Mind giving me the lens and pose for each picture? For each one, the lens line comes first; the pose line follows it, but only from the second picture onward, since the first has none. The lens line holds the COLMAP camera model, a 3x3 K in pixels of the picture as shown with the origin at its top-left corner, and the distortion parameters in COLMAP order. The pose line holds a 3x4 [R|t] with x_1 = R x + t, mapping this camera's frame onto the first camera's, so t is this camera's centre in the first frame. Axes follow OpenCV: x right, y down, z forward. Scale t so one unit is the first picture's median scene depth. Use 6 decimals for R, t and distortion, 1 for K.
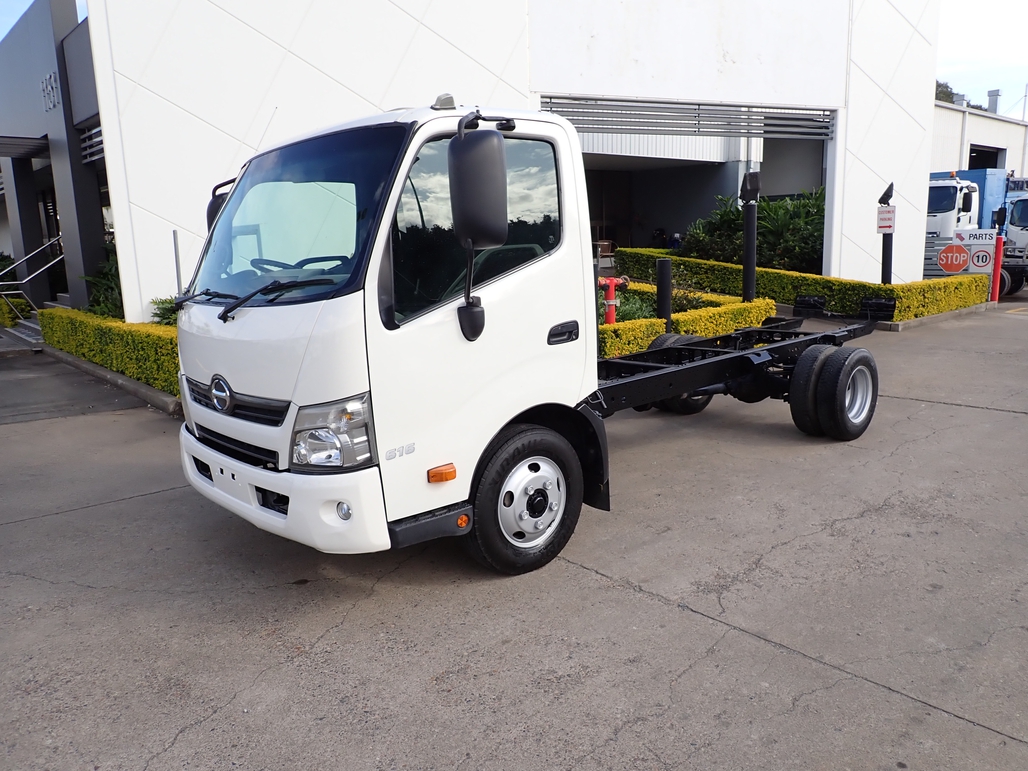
lens RADIAL K [[758.0, 0, 518.7], [0, 758.0, 385.8], [0, 0, 1]] dist [0.011675, -0.017523]
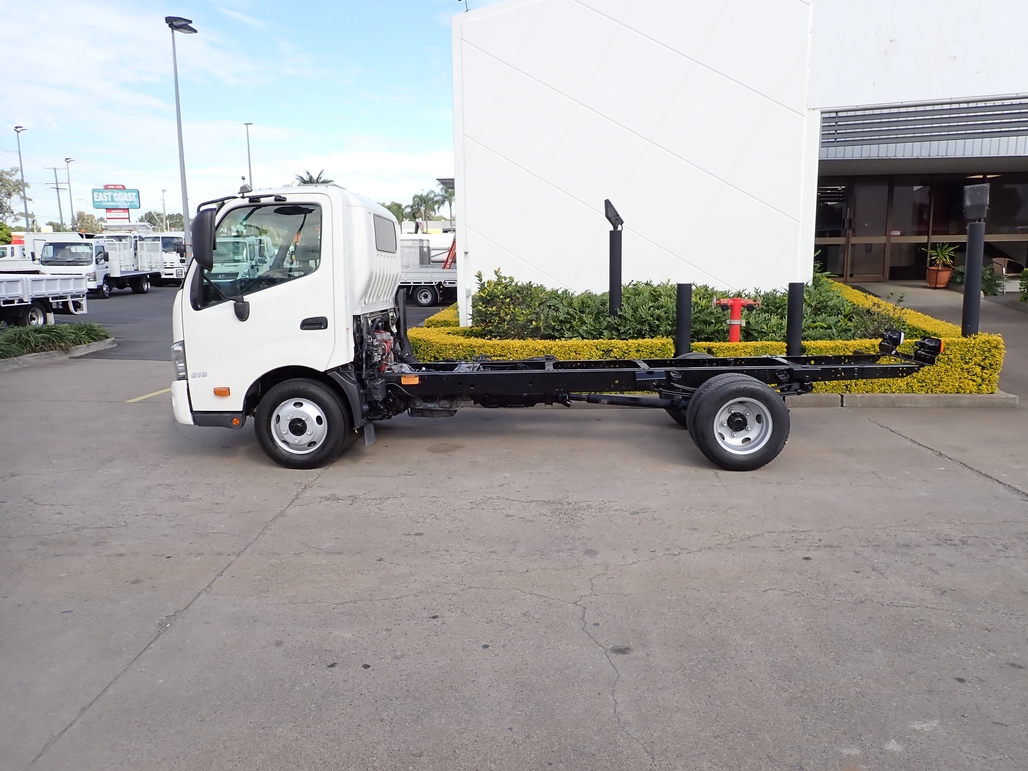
lens RADIAL K [[758.0, 0, 522.2], [0, 758.0, 388.0], [0, 0, 1]] dist [0.011675, -0.017523]
pose [[0.725175, 0.137217, -0.674754, 1.476637], [-0.140363, 0.988825, 0.050233, -0.078001], [0.674106, 0.058283, 0.736331, 0.122907]]
